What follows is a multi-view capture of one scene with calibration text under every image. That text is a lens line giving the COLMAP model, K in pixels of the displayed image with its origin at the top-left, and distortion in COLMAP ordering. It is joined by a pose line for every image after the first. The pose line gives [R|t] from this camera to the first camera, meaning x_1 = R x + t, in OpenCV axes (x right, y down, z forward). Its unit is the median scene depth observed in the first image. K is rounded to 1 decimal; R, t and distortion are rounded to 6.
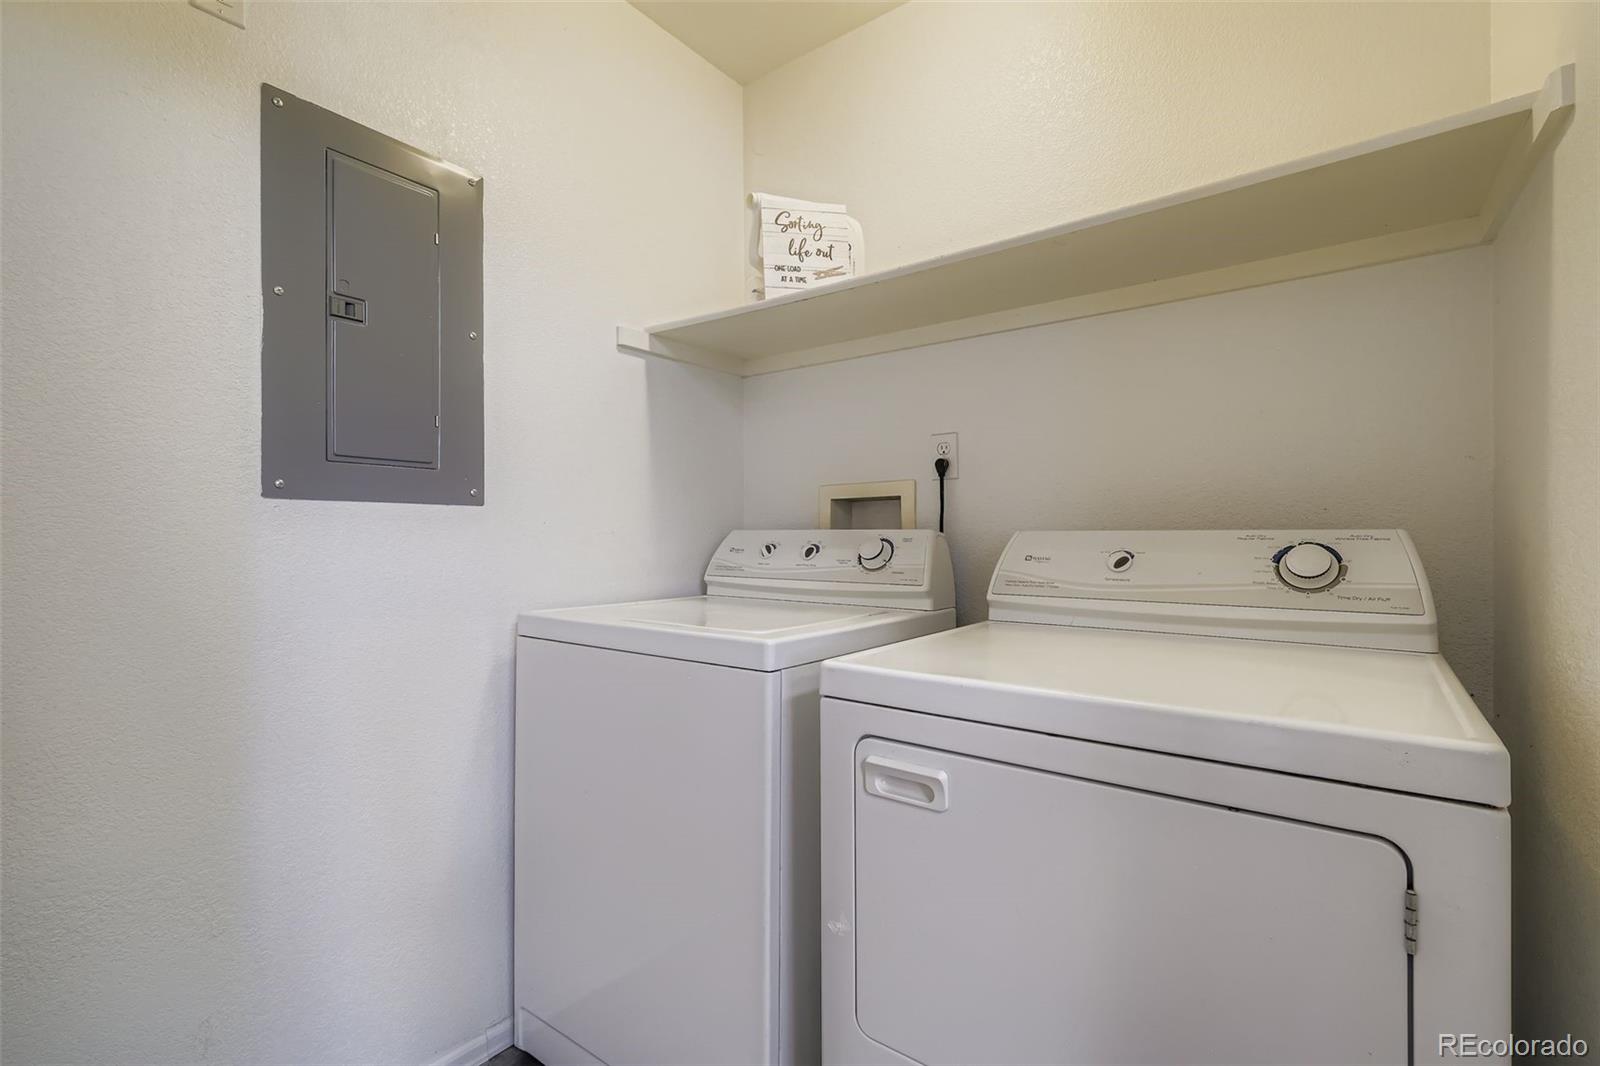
lens RADIAL K [[703.6, 0, 800.2], [0, 703.6, 534.7], [0, 0, 1]] dist [0.014602, 0.000847]
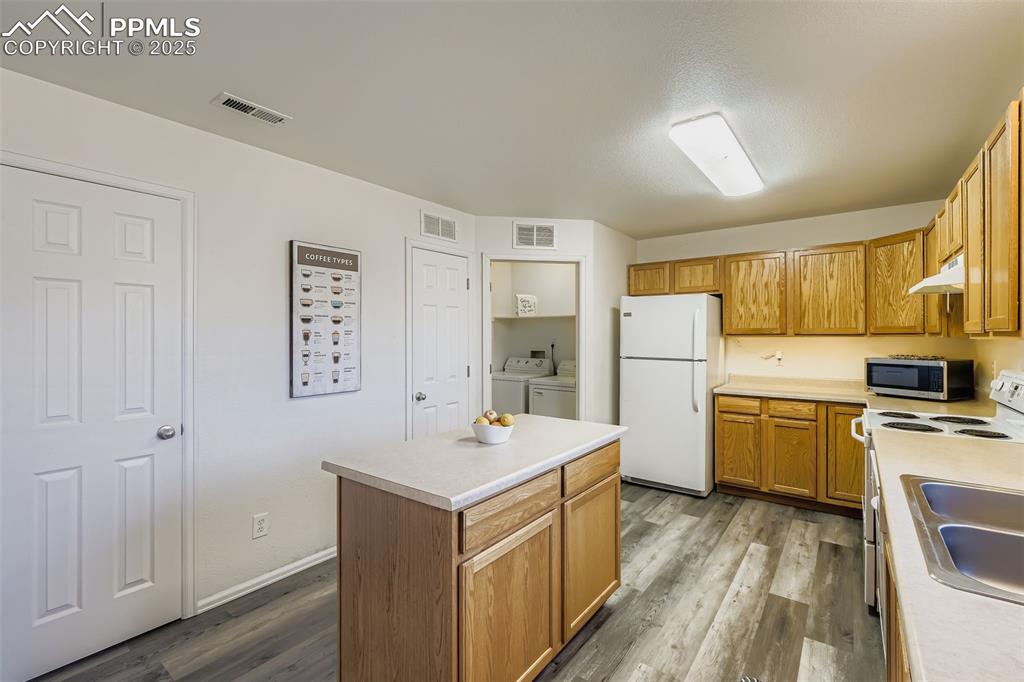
lens RADIAL K [[450.3, 0, 510.7], [0, 450.3, 335.9], [0, 0, 1]] dist [0.014602, 0.000847]
pose [[0.999989, 0.000761, -0.004600, -0.089514], [-0.000751, 0.999997, 0.002378, -0.181345], [0.004602, -0.002374, 0.999987, -2.330535]]
